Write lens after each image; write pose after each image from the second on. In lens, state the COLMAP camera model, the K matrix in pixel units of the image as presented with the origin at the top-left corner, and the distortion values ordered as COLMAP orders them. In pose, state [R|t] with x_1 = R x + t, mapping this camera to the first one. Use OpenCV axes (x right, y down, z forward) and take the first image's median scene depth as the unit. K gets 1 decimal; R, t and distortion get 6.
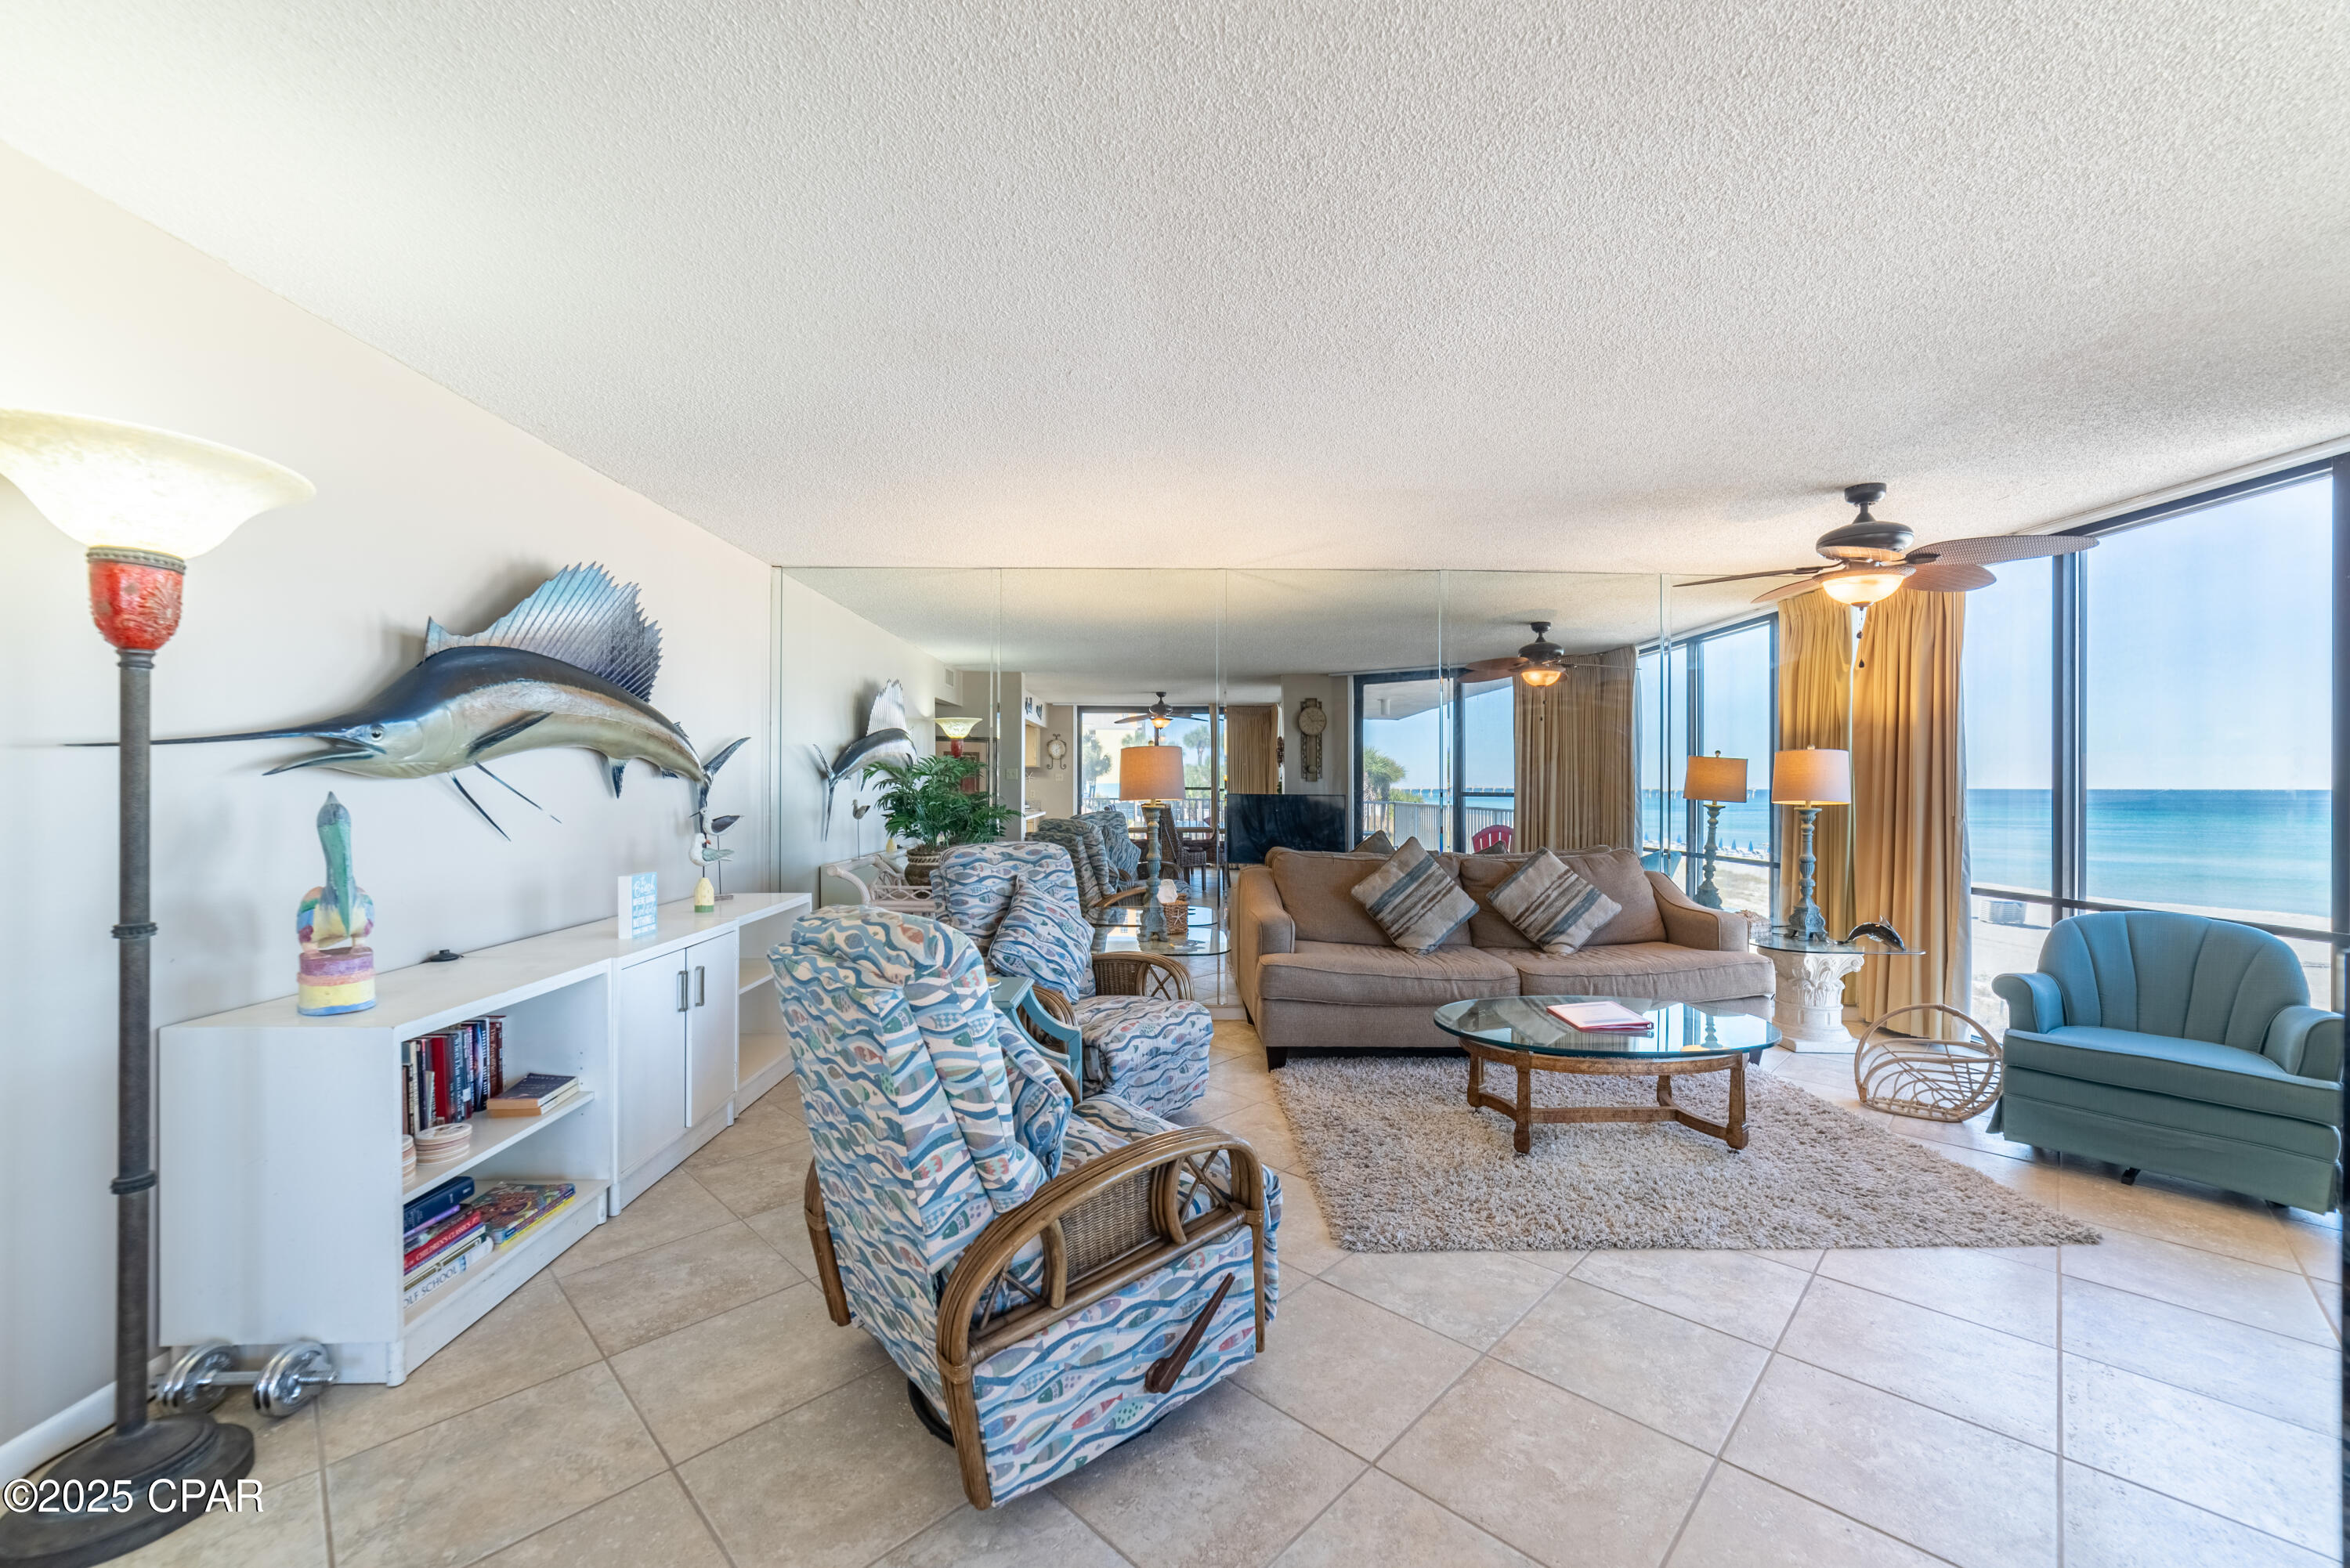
lens RADIAL K [[935.9, 0, 1171.1], [0, 935.9, 783.2], [0, 0, 1]] dist [-0.012833, -0.000011]
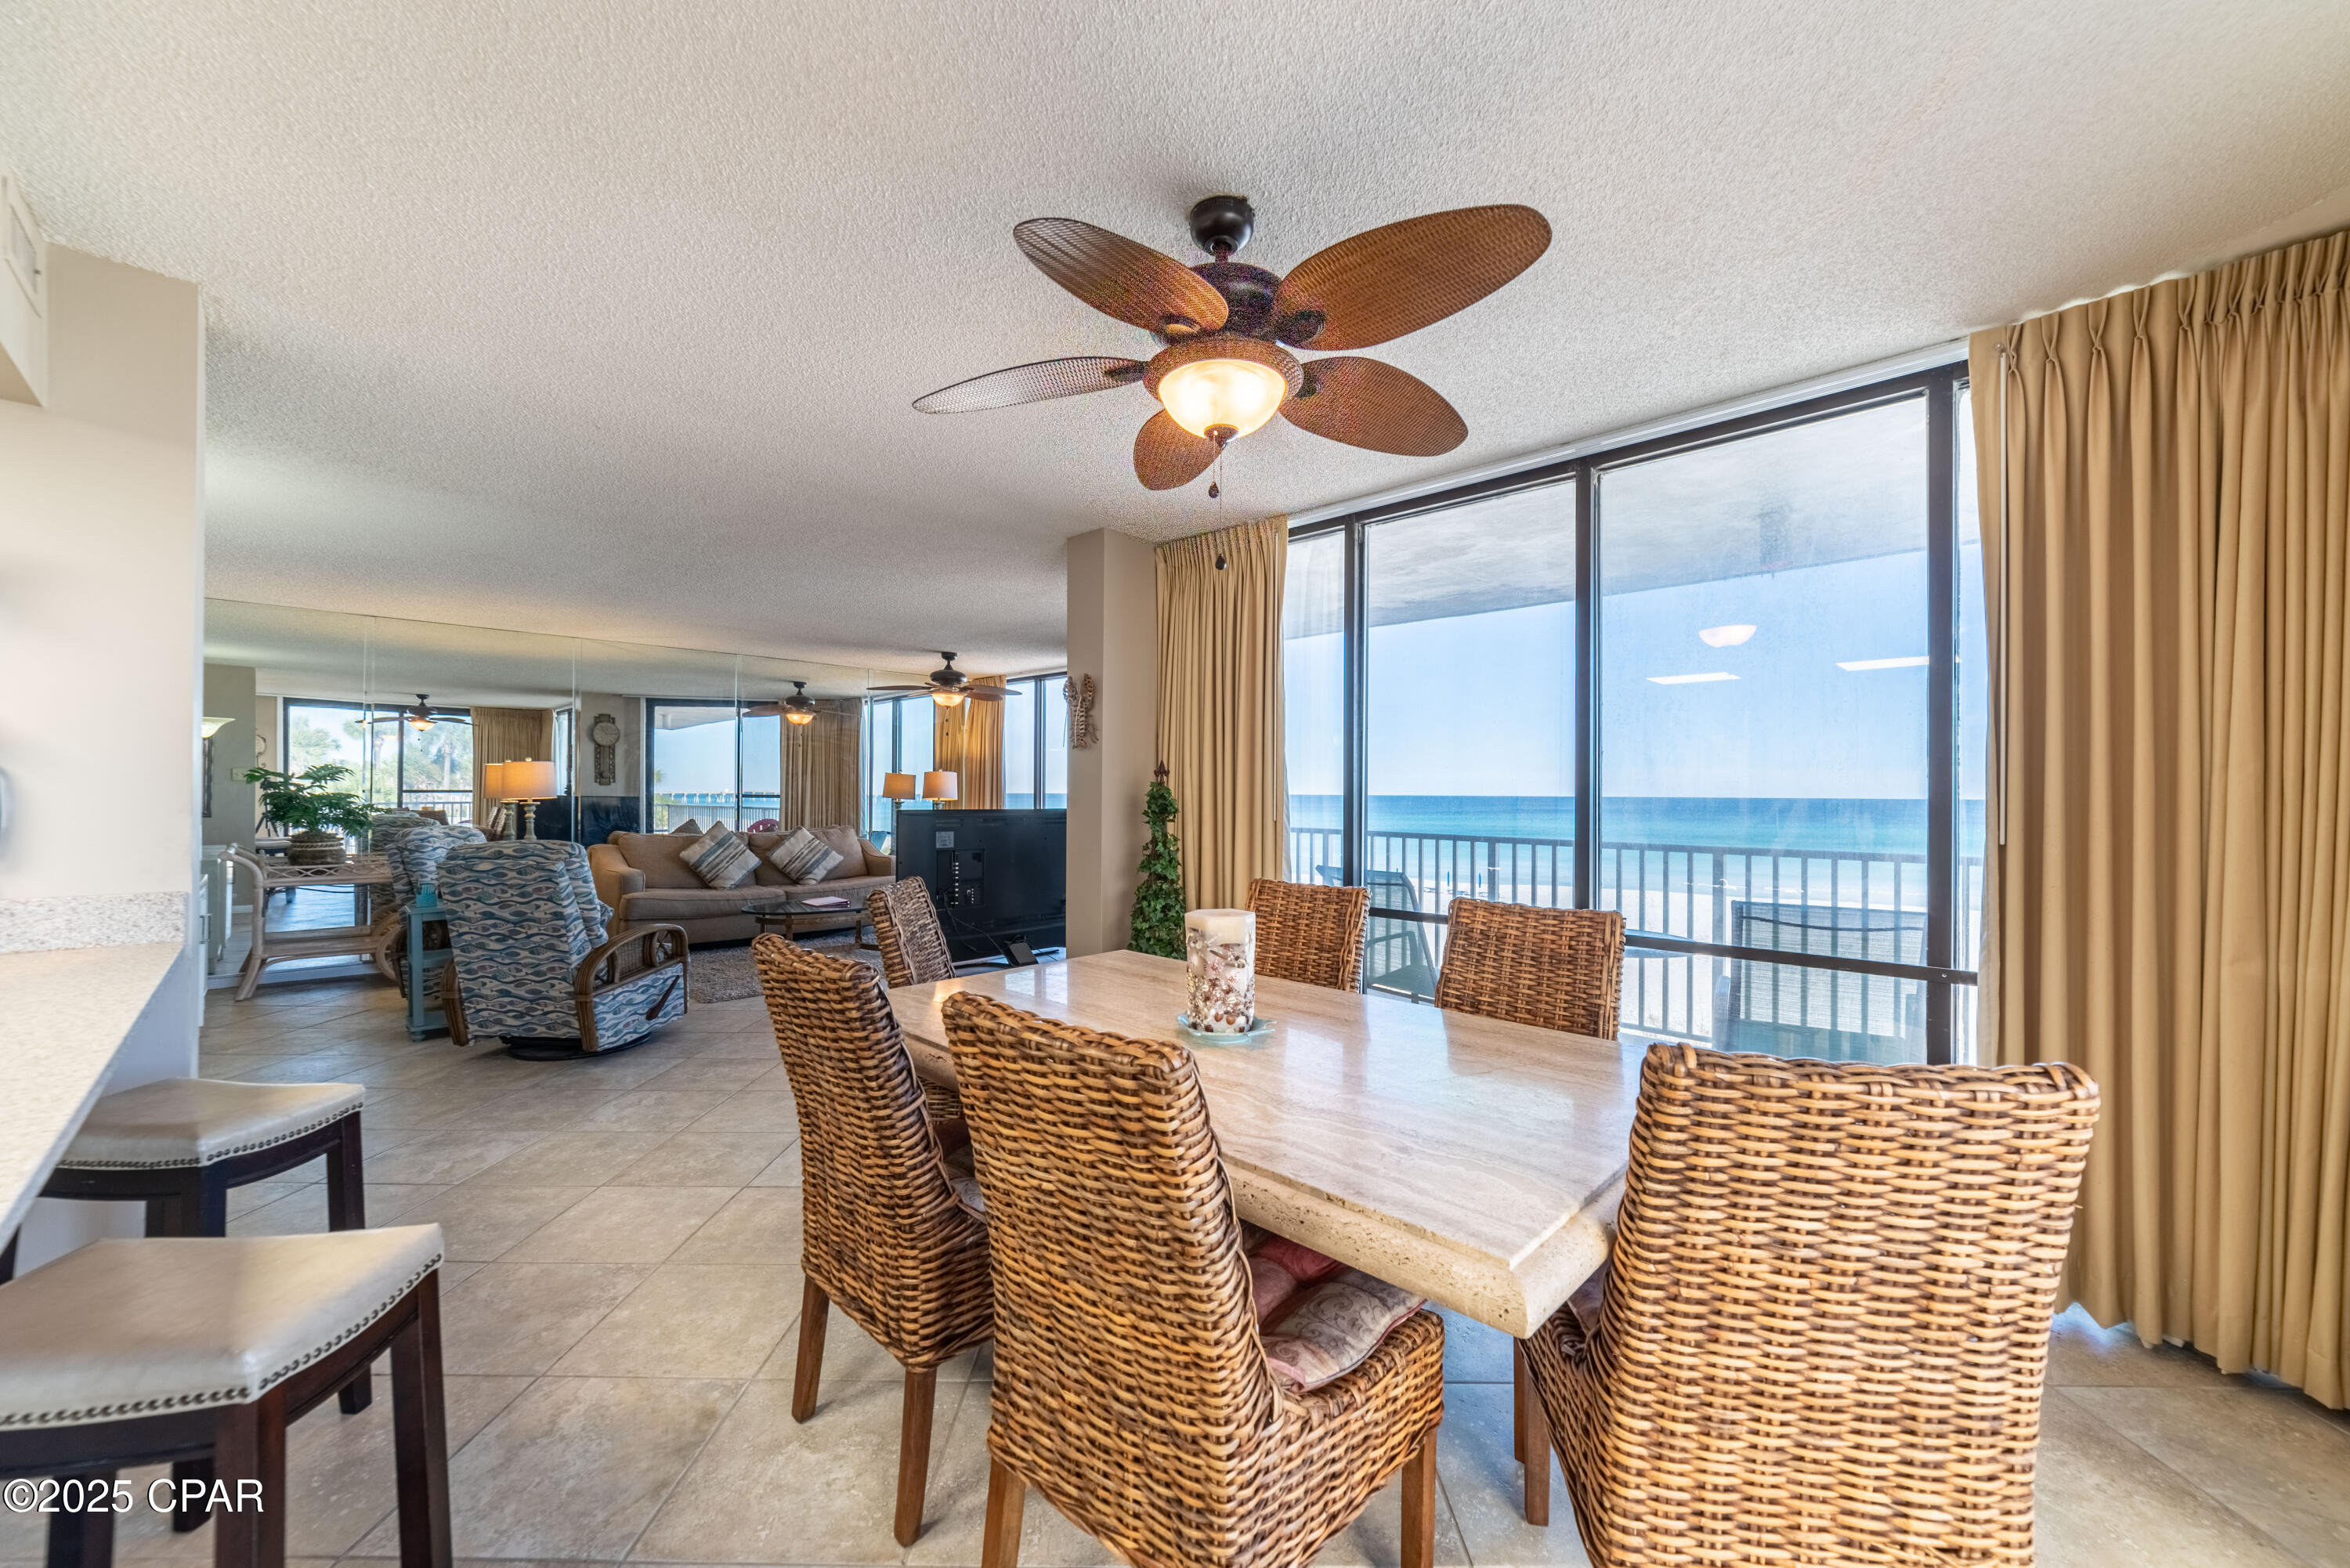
lens RADIAL K [[935.9, 0, 1172.0], [0, 935.9, 789.4], [0, 0, 1]] dist [-0.012833, -0.000011]
pose [[0.727757, 0.005118, 0.685816, -0.288885], [-0.006564, 0.999978, -0.000497, -0.001195], [-0.685804, -0.004140, 0.727774, -0.737629]]
